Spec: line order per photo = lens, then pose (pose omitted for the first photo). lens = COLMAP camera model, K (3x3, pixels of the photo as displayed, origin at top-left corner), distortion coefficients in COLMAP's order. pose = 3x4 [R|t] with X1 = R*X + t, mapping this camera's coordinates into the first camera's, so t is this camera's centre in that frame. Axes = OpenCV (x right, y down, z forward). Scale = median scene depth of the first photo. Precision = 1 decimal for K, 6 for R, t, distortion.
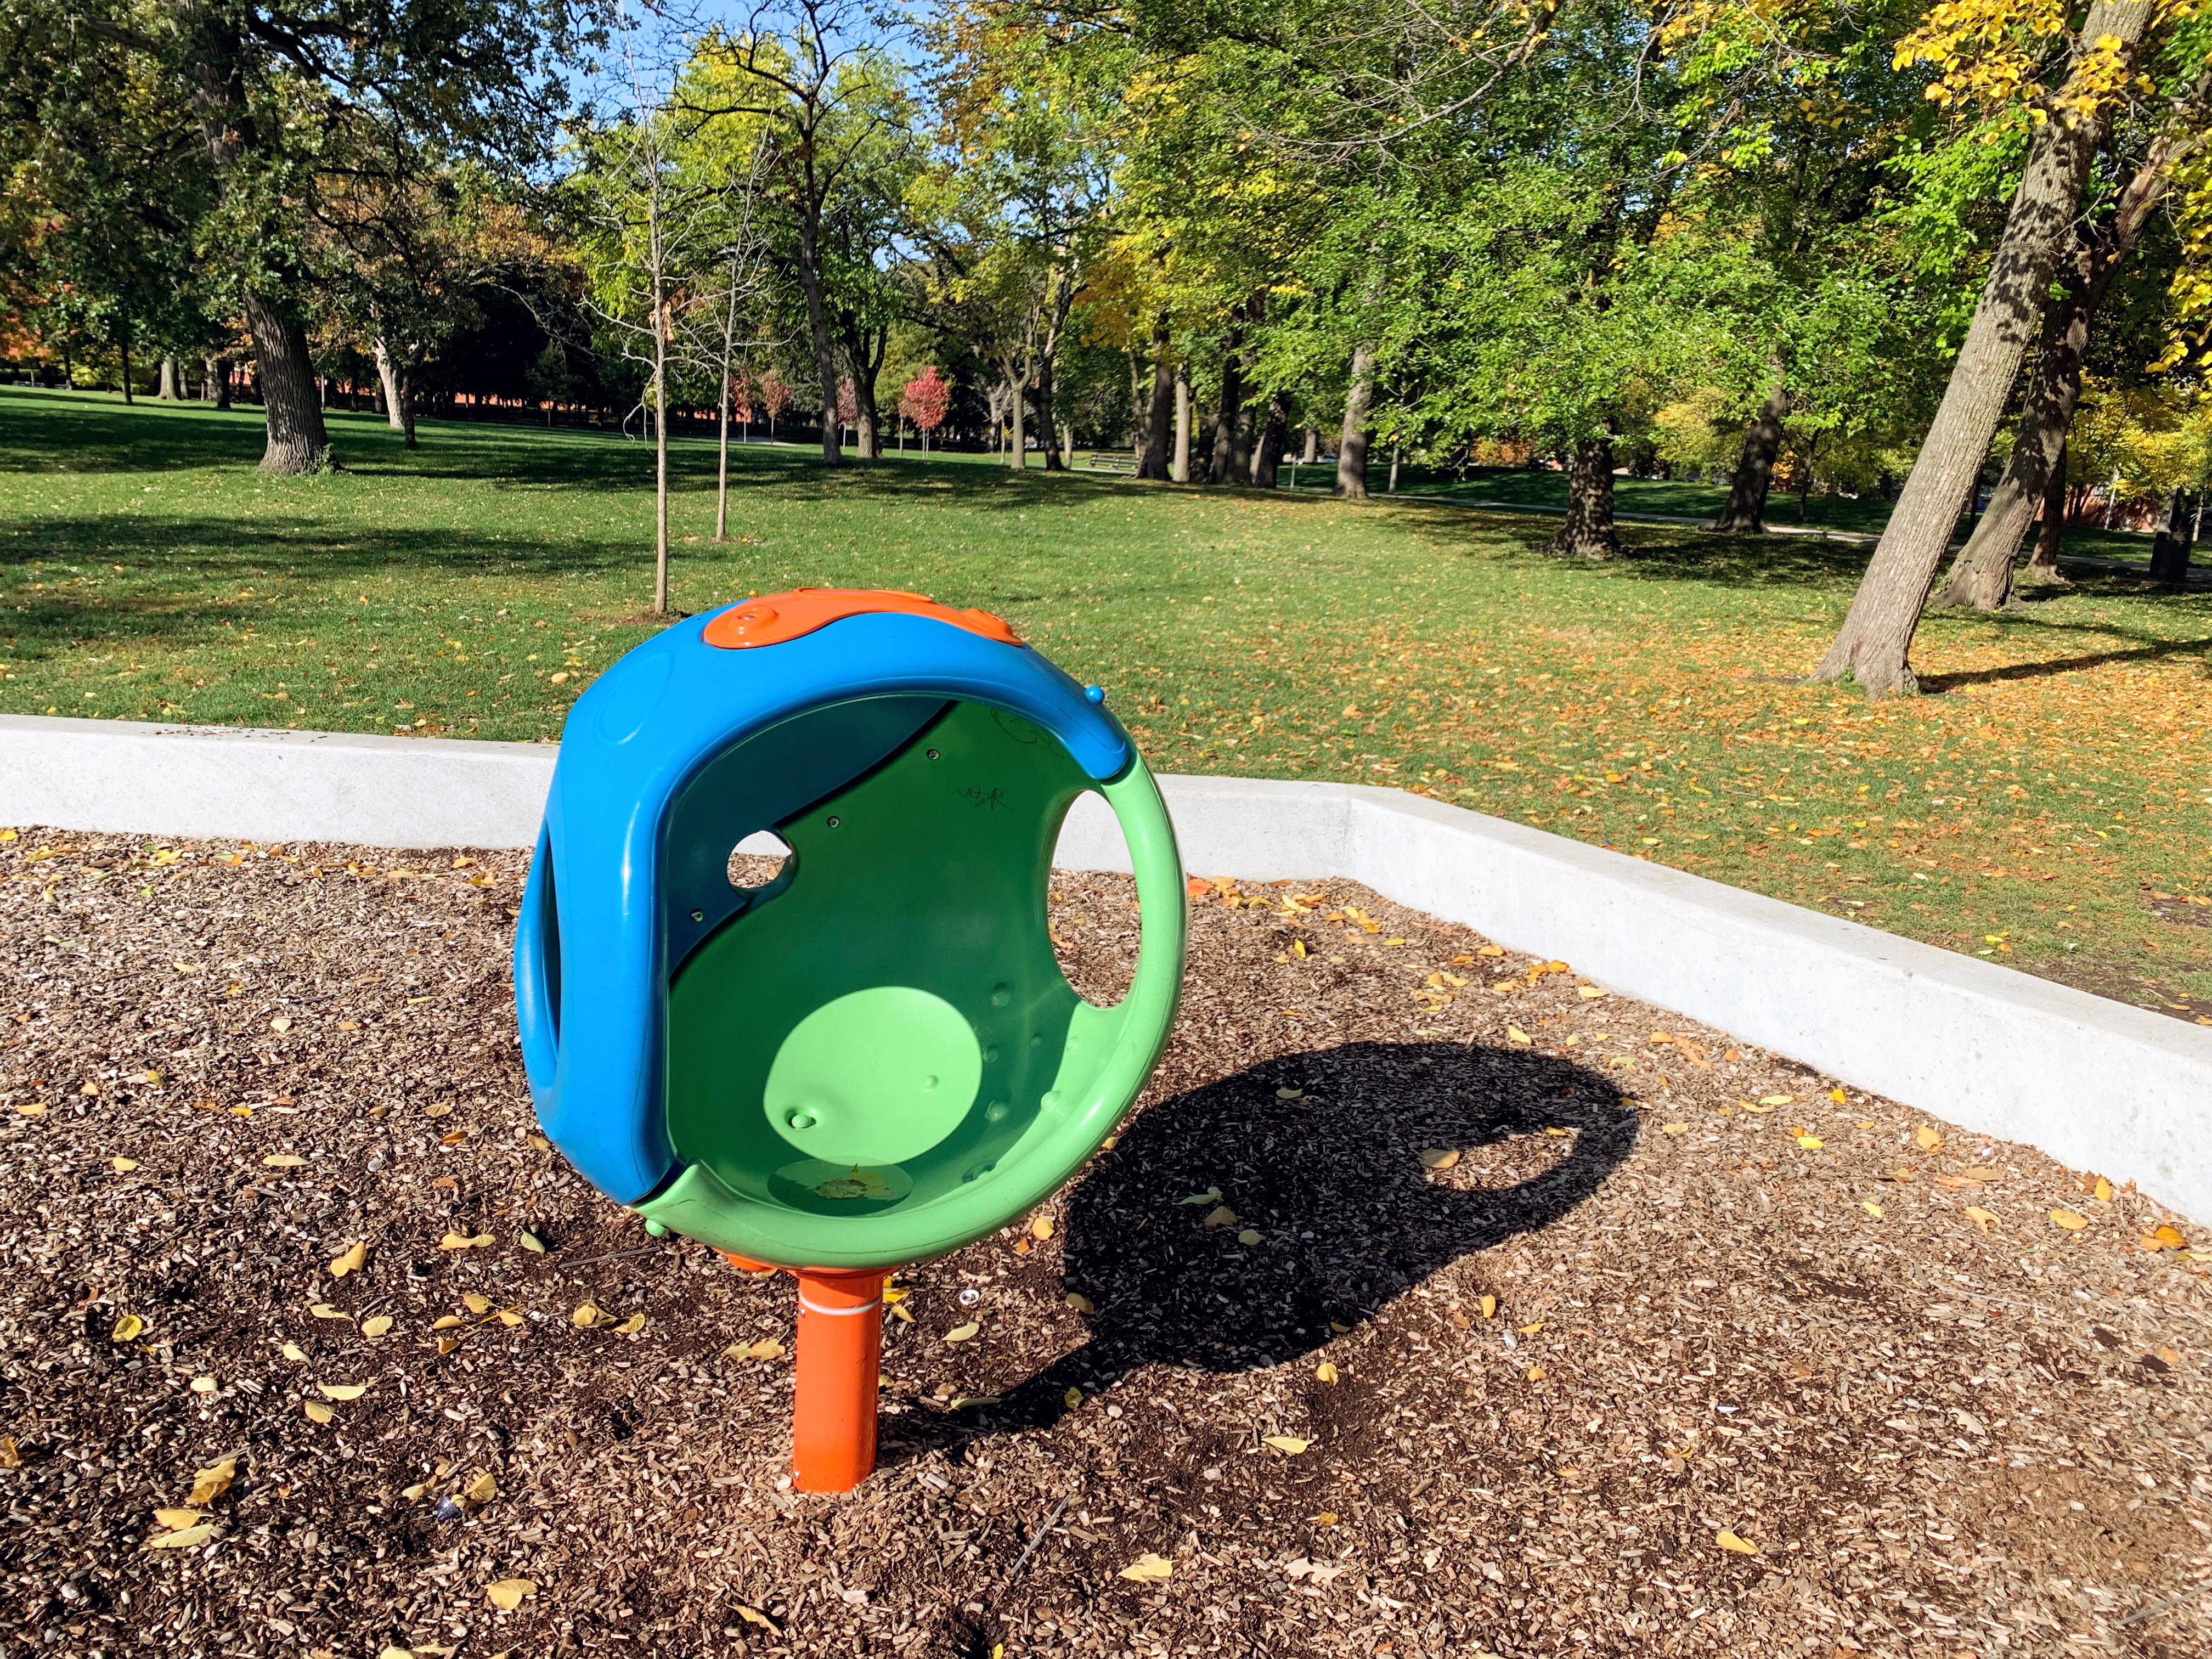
lens RADIAL K [[1687.9, 0, 1105.4], [0, 1687.9, 831.2], [0, 0, 1]] dist [0.038988, 0.002096]
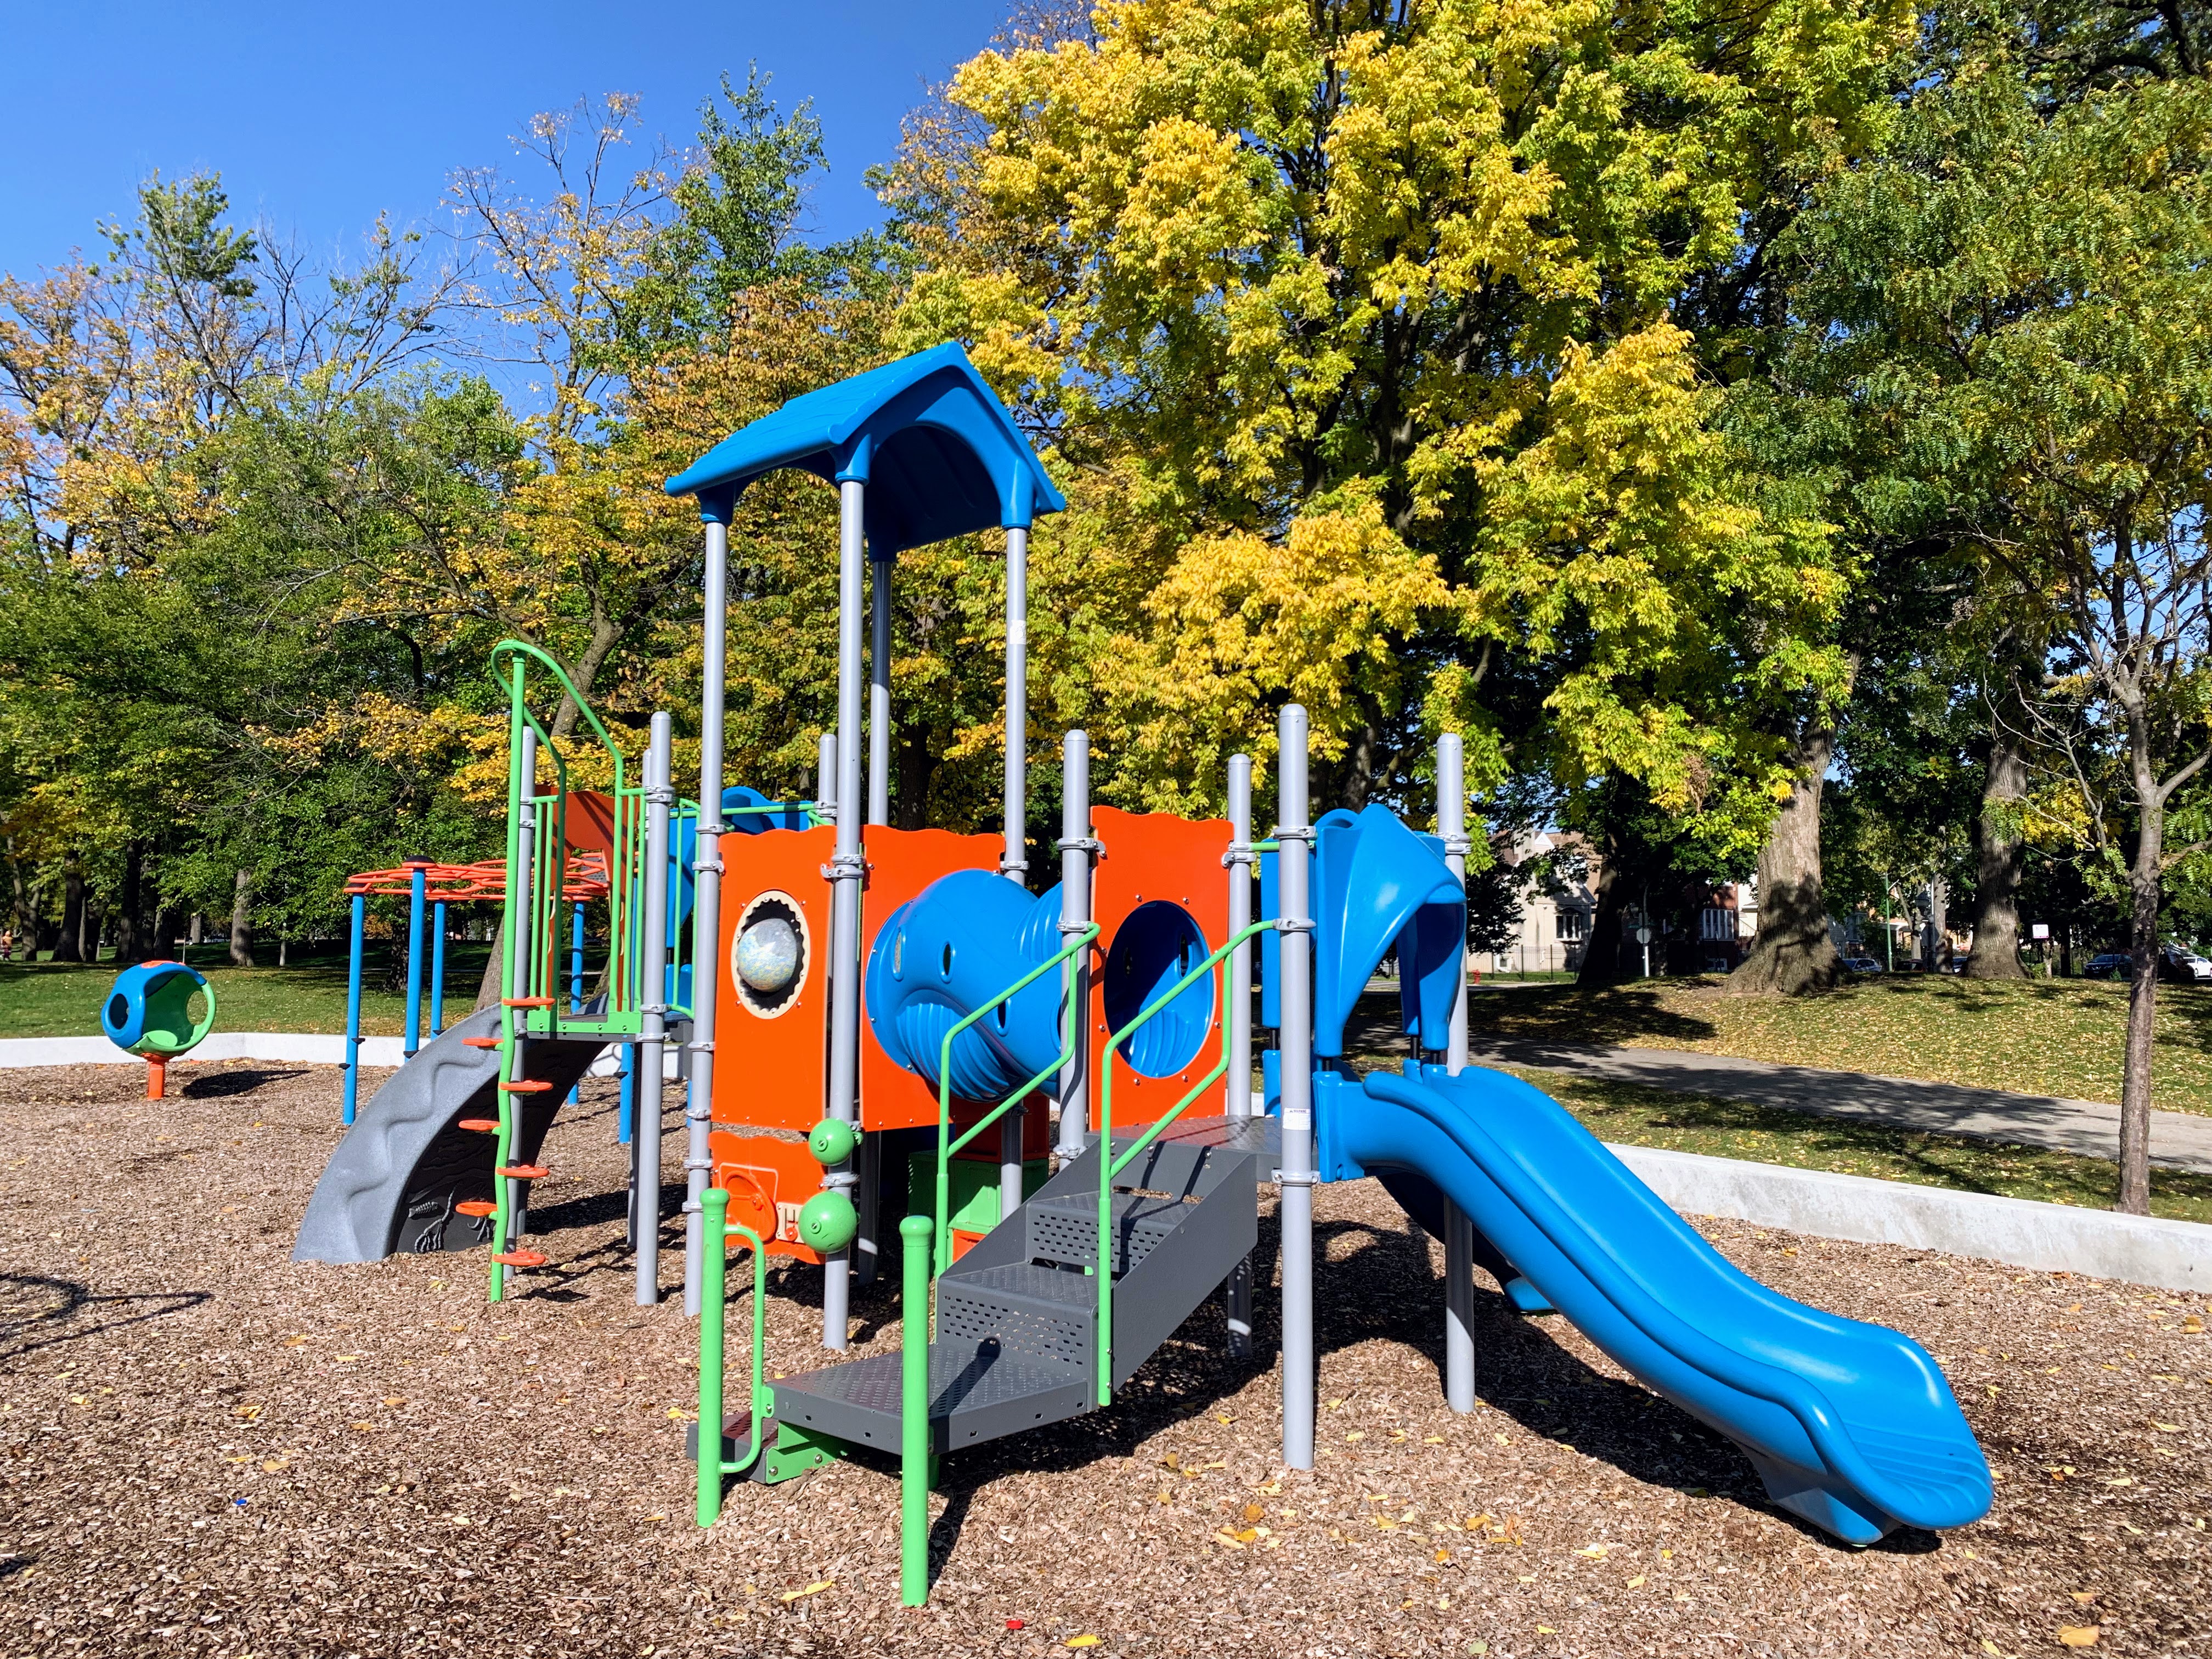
lens RADIAL K [[1687.9, 0, 1107.9], [0, 1687.9, 829.3], [0, 0, 1]] dist [0.038988, 0.002096]
pose [[0.819006, -0.017957, 0.573504, -0.107355], [0.171242, 0.961610, -0.214437, 0.170200], [-0.547637, 0.273833, 0.790639, -0.765694]]
